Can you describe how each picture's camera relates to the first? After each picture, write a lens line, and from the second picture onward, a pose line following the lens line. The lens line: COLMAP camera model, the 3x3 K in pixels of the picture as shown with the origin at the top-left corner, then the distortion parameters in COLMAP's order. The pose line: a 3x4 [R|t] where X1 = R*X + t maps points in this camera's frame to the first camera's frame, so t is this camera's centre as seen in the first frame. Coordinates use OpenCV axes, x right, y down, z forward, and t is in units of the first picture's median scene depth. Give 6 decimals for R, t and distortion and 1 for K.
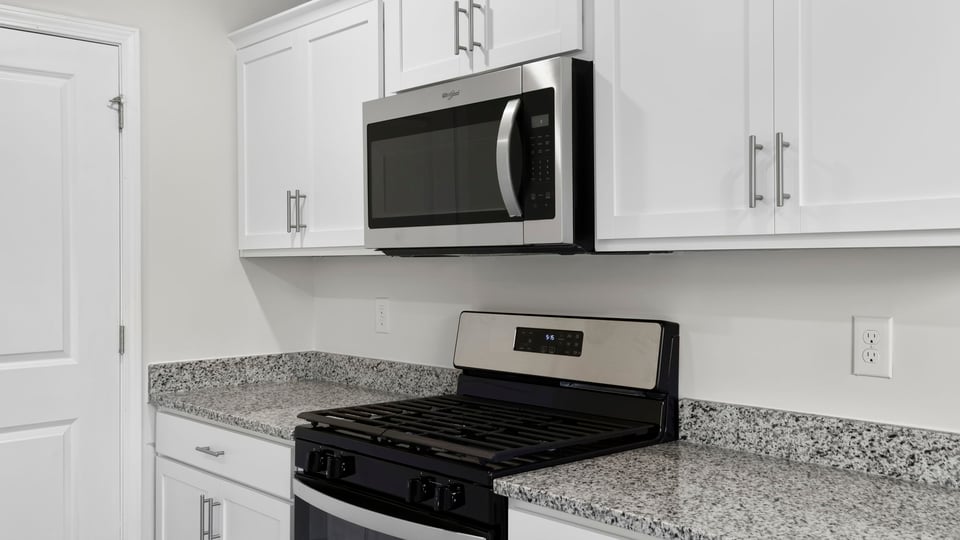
lens RADIAL K [[919.5, 0, 455.6], [0, 919.5, 255.8], [0, 0, 1]] dist [0.047552, -0.000635]
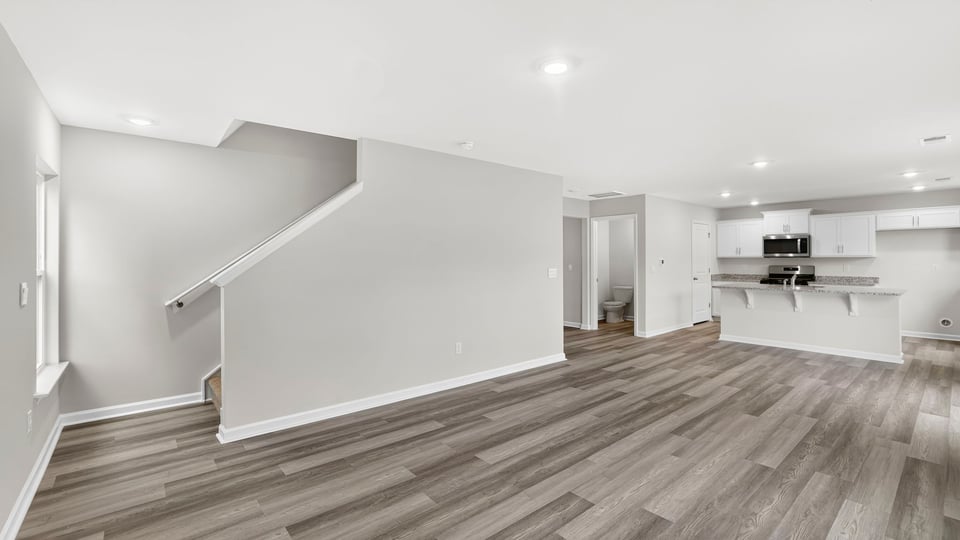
lens RADIAL K [[414.4, 0, 468.6], [0, 414.4, 259.5], [0, 0, 1]] dist [-0.023097, 0.000587]
pose [[0.999207, 0.000839, -0.039798, -2.639114], [-0.000484, 0.999960, 0.008924, -0.015001], [0.039803, -0.008897, 0.999168, -2.661545]]
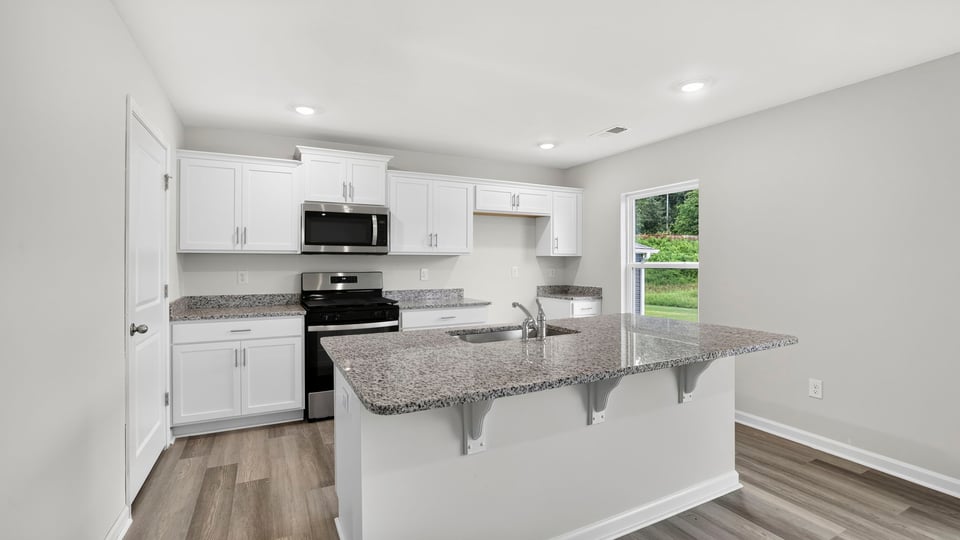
lens RADIAL K [[419.2, 0, 464.3], [0, 419.2, 258.9], [0, 0, 1]] dist [-0.003020, 0.000112]
pose [[0.278135, 0.011495, 0.960473, -1.472891], [-0.010454, 0.999905, -0.008939, 0.026206], [-0.960485, -0.007554, 0.278229, 0.129371]]
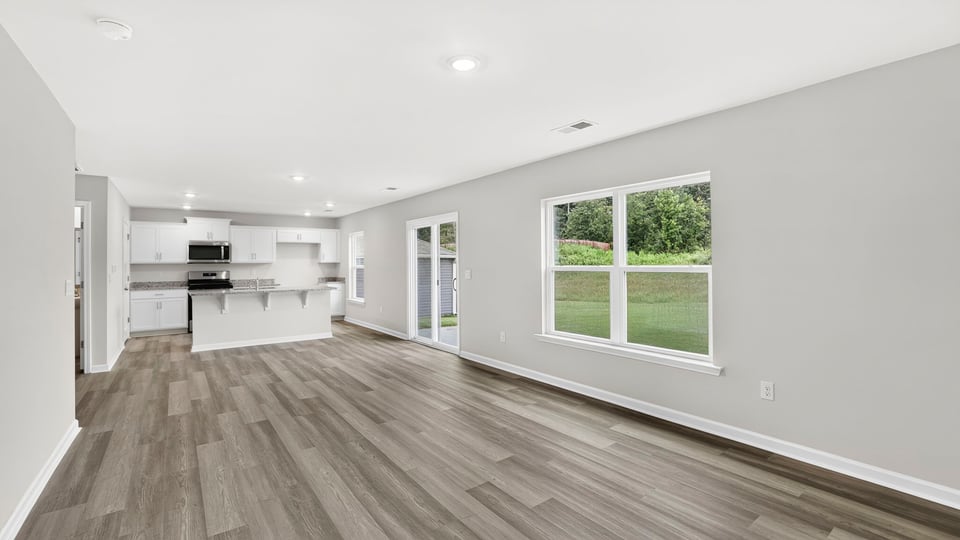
lens RADIAL K [[414.4, 0, 468.6], [0, 414.4, 259.5], [0, 0, 1]] dist [-0.023097, 0.000587]
pose [[0.104503, 0.014252, 0.994422, -3.488485], [-0.002084, 0.999898, -0.014112, 0.010867], [-0.994522, -0.000597, 0.104522, -1.711971]]
